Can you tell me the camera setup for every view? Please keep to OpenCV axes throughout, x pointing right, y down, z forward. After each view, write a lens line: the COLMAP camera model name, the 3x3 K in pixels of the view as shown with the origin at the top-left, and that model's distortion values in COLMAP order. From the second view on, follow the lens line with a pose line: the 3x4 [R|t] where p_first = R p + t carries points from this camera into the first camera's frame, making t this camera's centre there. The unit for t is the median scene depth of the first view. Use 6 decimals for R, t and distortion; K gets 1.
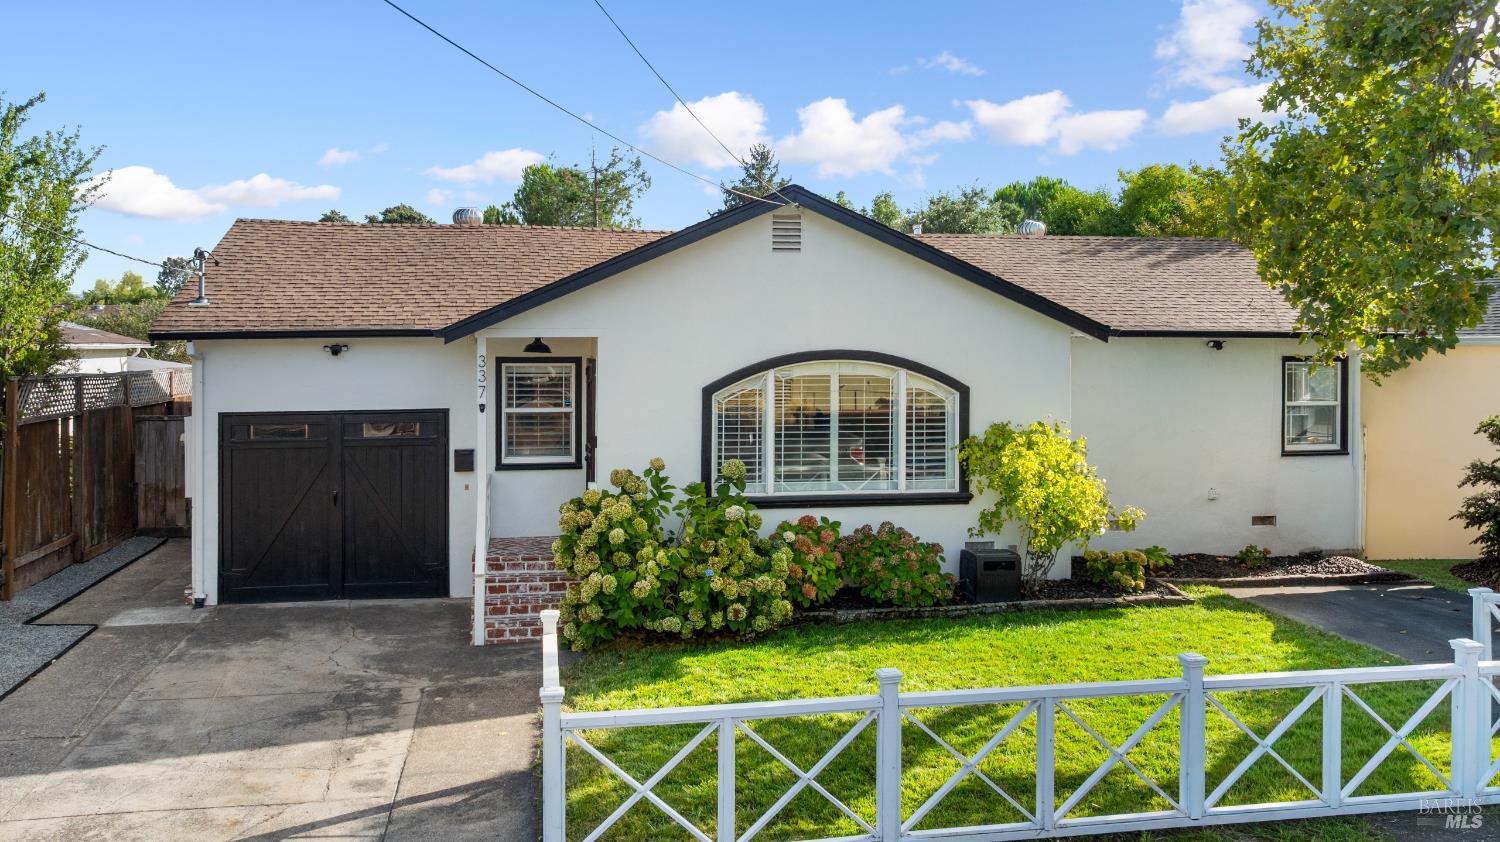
lens RADIAL K [[1062.9, 0, 750.0], [0, 1062.9, 421.0], [0, 0, 1]] dist [0.018672, -0.081797]
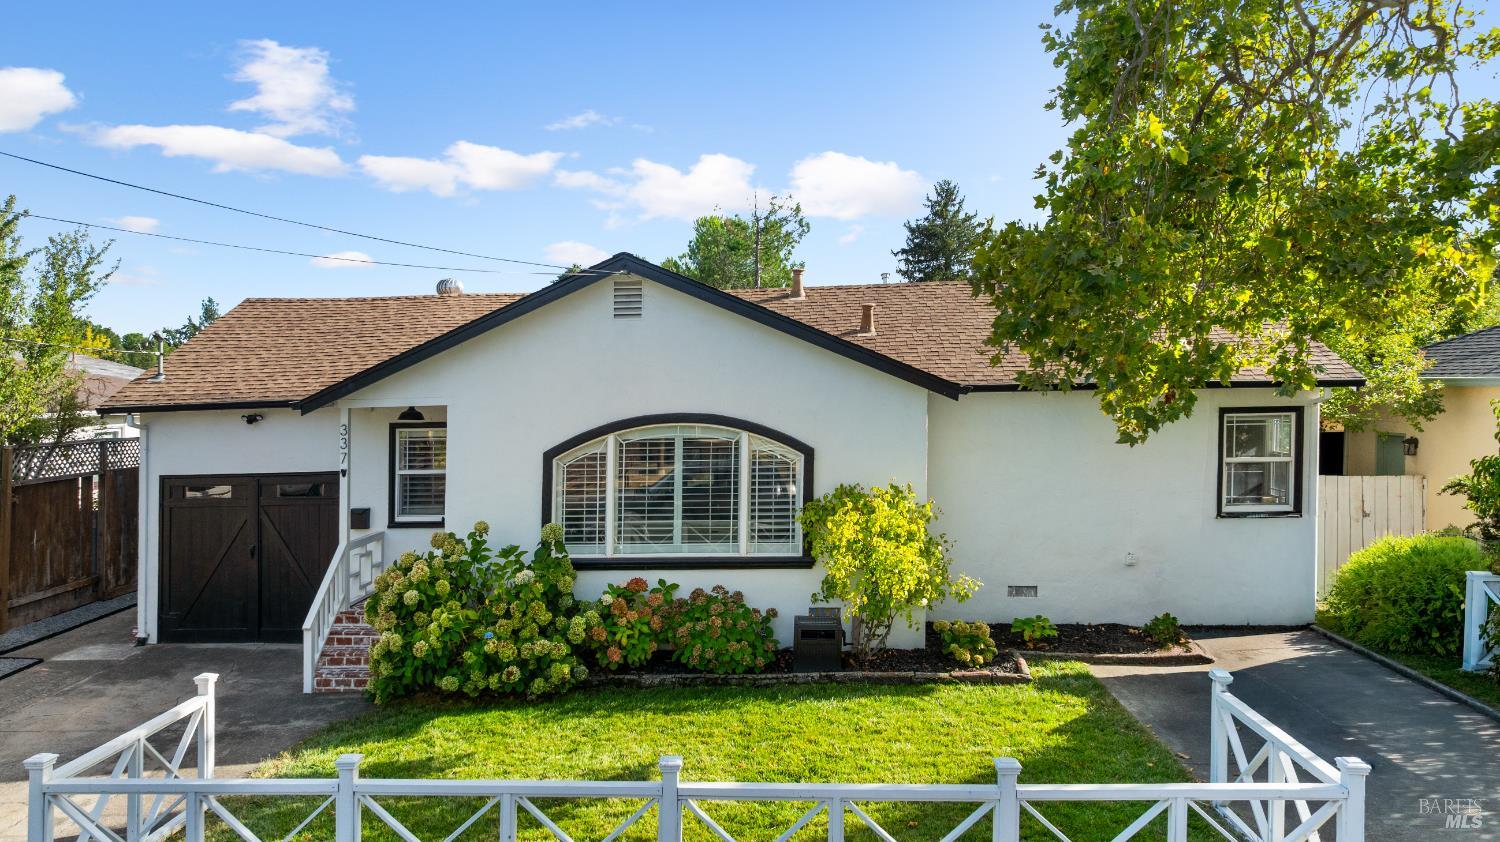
lens RADIAL K [[1036.5, 0, 750.1], [0, 1036.5, 455.2], [0, 0, 1]] dist [-0.006452, -0.003107]
pose [[0.973688, -0.004375, -0.227843, 0.372157], [0.004722, 0.999988, 0.000979, -0.027819], [0.227836, -0.002029, 0.973697, 0.061292]]
